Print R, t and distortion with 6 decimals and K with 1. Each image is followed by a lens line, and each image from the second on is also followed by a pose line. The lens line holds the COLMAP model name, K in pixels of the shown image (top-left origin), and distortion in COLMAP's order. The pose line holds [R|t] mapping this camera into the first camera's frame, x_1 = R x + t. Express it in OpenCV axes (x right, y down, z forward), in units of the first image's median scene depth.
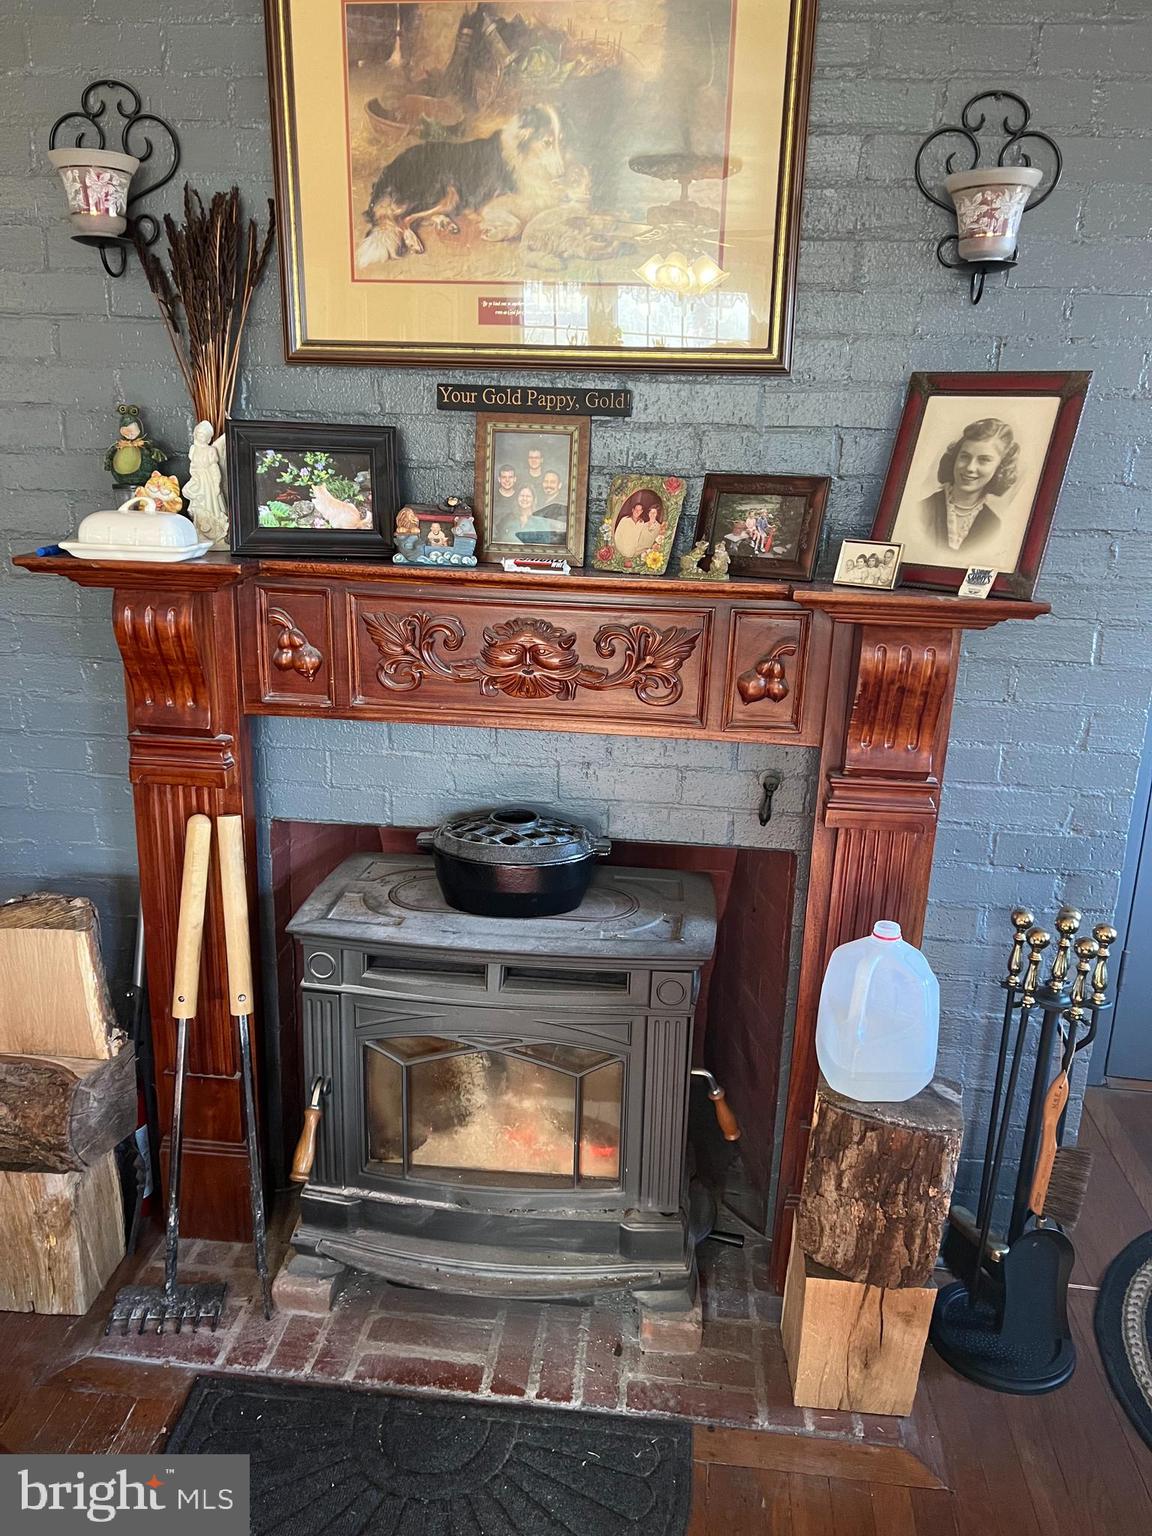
lens RADIAL K [[1153.1, 0, 581.7], [0, 1153.1, 769.0], [0, 0, 1]] dist [0.036632, -0.035270]
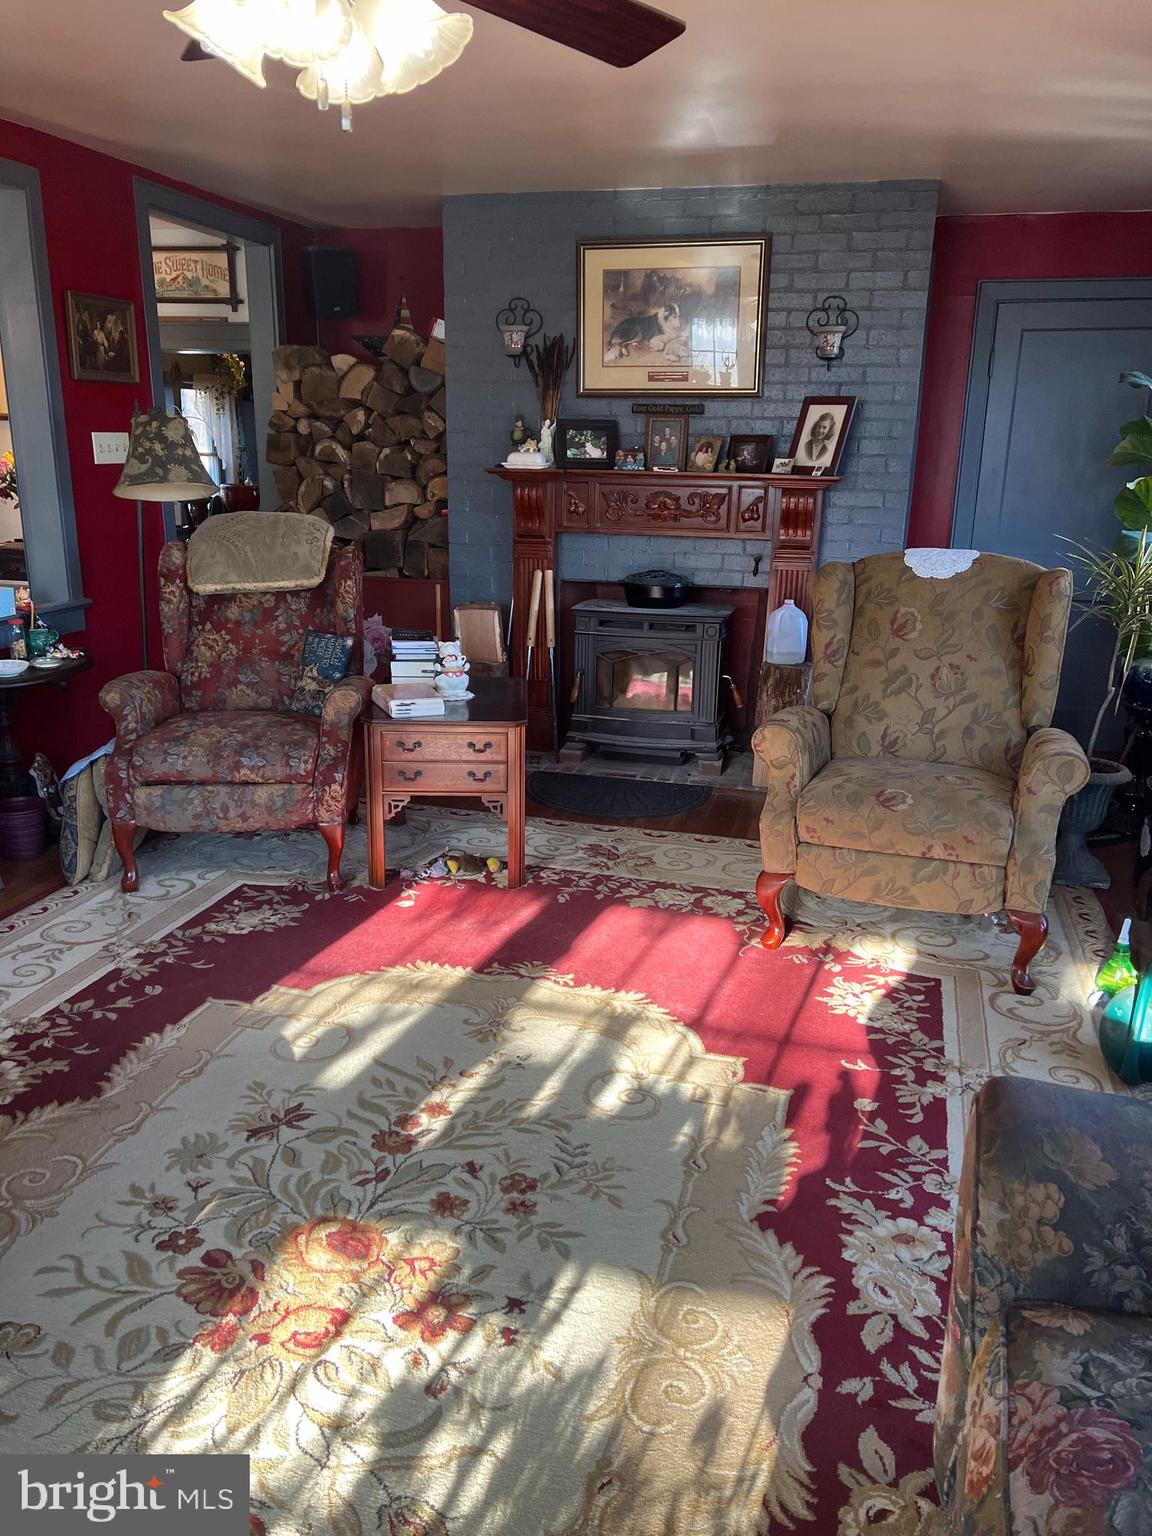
lens RADIAL K [[1153.1, 0, 574.1], [0, 1153.1, 774.6], [0, 0, 1]] dist [0.036632, -0.035270]
pose [[0.985390, 0.032279, -0.167229, 0.223567], [-0.030919, 0.999464, 0.010734, 0.512530], [0.167486, -0.005407, 0.985860, -1.707238]]
